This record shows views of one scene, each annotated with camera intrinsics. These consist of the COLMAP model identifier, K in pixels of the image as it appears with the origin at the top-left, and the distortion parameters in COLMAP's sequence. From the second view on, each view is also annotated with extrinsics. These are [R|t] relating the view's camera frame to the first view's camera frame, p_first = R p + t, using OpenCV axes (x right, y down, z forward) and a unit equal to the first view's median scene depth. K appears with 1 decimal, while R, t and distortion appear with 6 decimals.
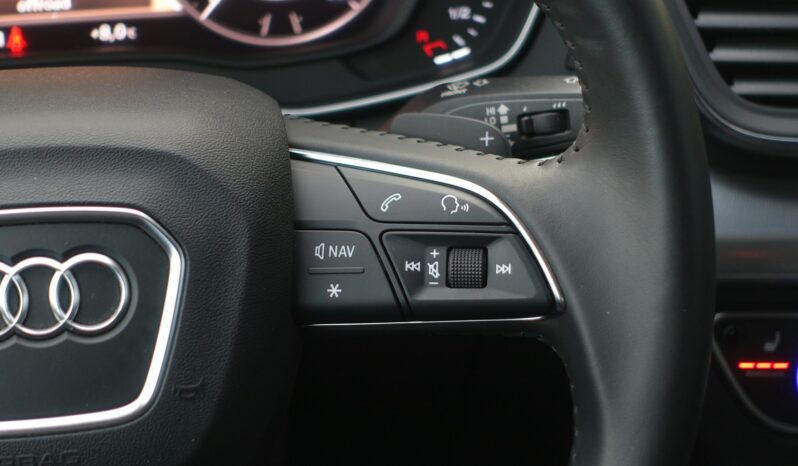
lens RADIAL K [[1967.7, 0, 399.0], [0, 1967.7, 233.0], [0, 0, 1]] dist [-0.095308, -0.275431]
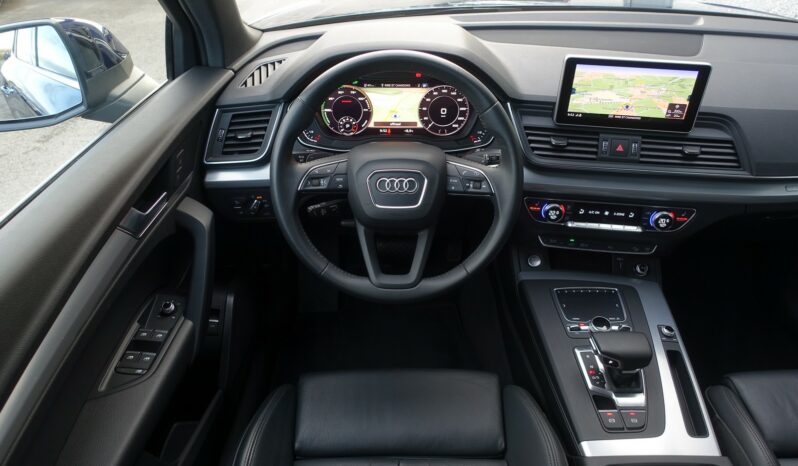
lens RADIAL K [[549.6, 0, 399.0], [0, 549.6, 233.0], [0, 0, 1]] dist [-0.005307, 0.001962]
pose [[0.992450, 0.084766, -0.088643, -0.035300], [-0.073132, 0.989187, 0.127127, -0.030380], [0.098461, -0.119684, 0.987918, -0.555775]]
